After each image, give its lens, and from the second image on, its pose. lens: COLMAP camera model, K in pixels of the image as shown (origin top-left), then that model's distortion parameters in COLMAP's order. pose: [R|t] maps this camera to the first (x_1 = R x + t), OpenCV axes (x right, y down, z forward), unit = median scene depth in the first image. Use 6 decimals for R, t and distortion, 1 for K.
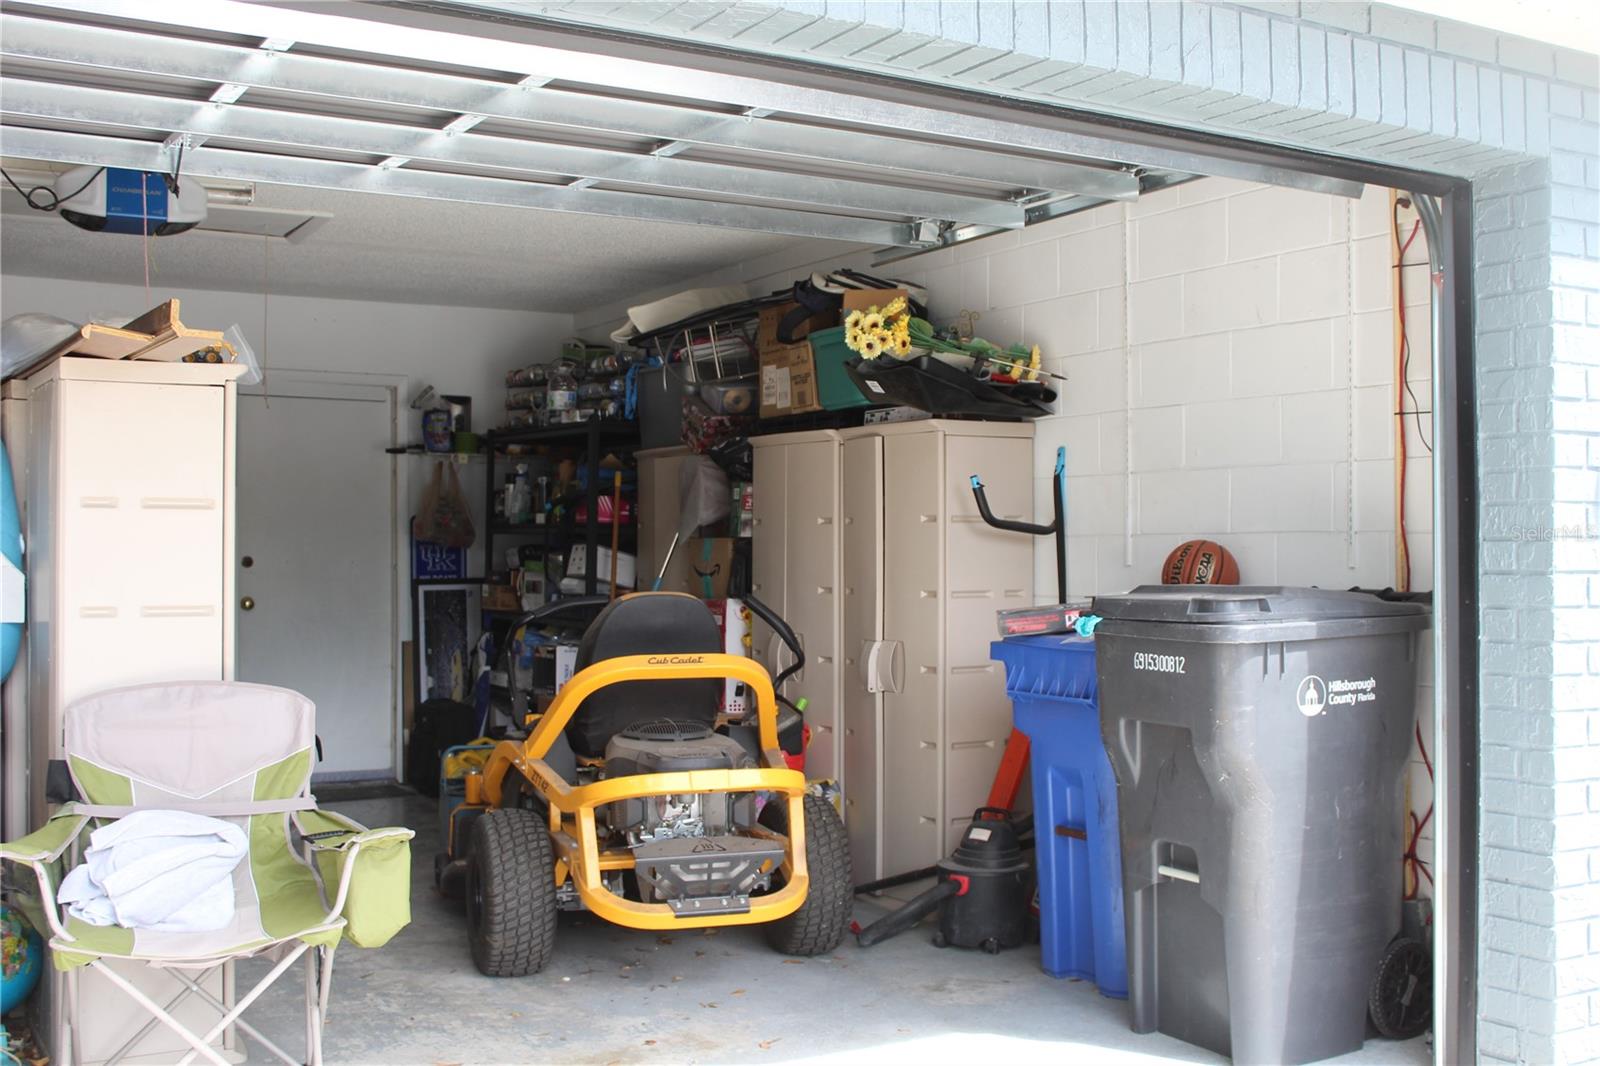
lens RADIAL K [[1717.0, 0, 800.4], [0, 1717.0, 537.5], [0, 0, 1]] dist [-0.081524, 0.002567]
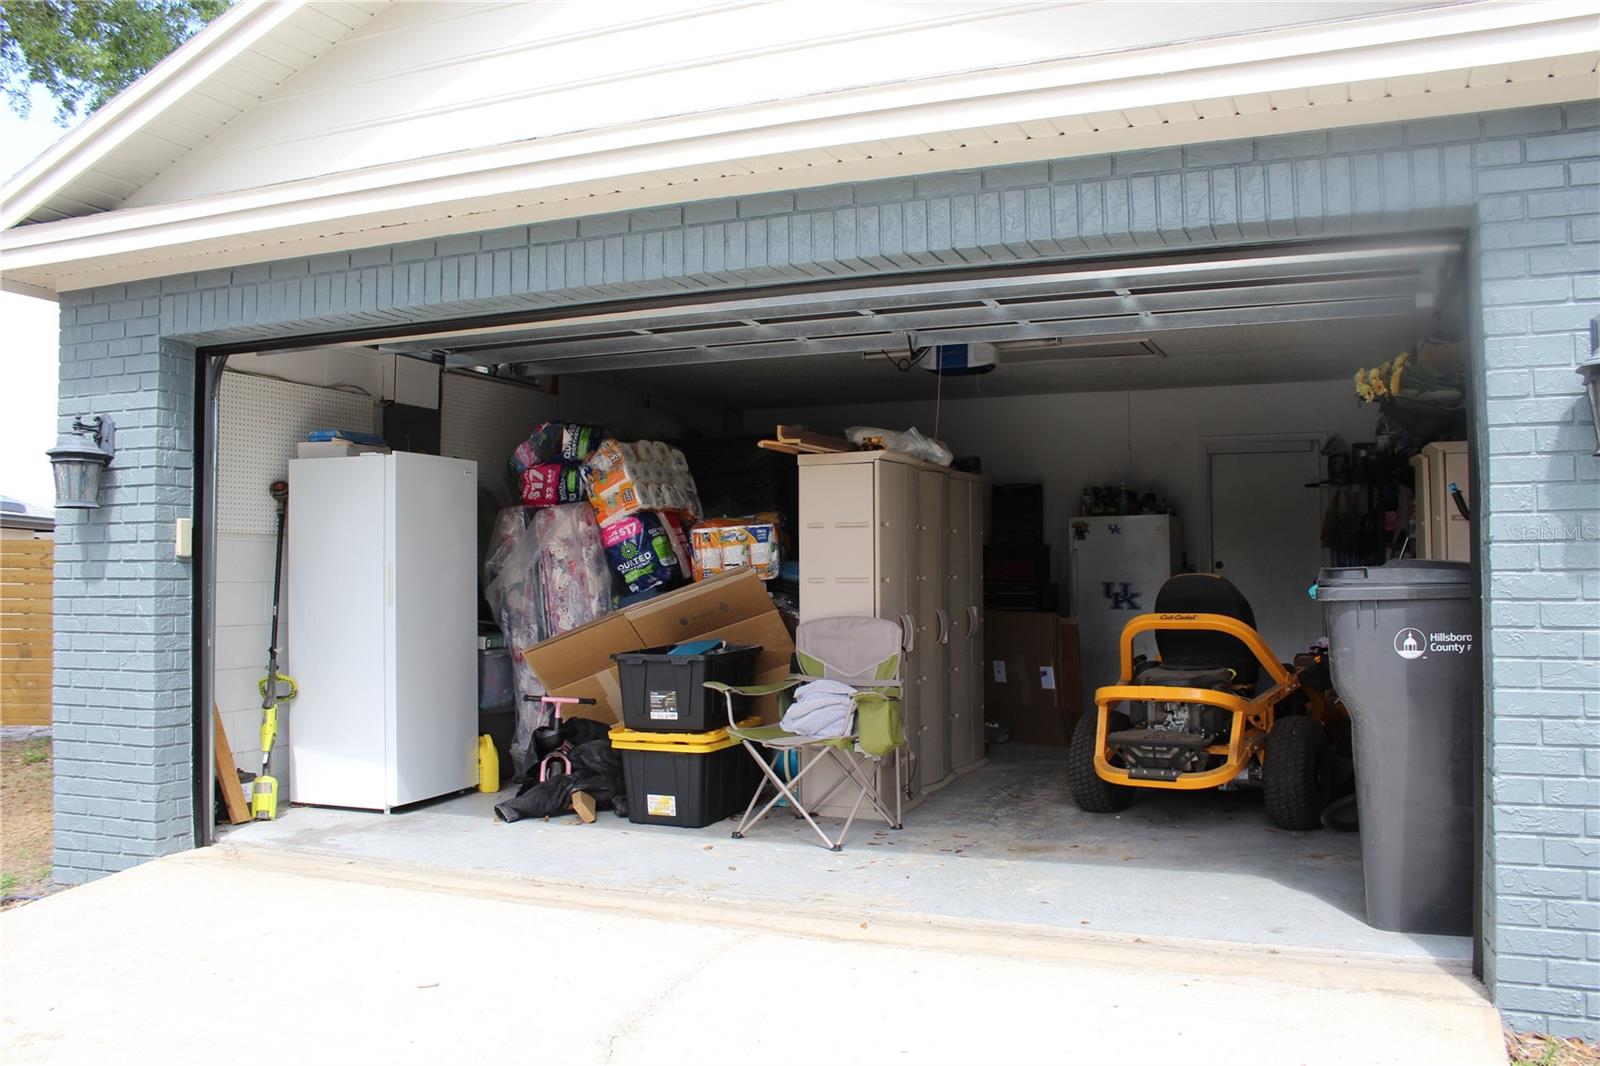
lens RADIAL K [[1336.2, 0, 818.4], [0, 1336.2, 530.6], [0, 0, 1]] dist [-0.161430, 0.148101]
pose [[0.601158, -0.031666, -0.798503, 0.805359], [0.012341, 0.999463, -0.030345, 0.031072], [0.799035, 0.008388, 0.601226, 0.045604]]
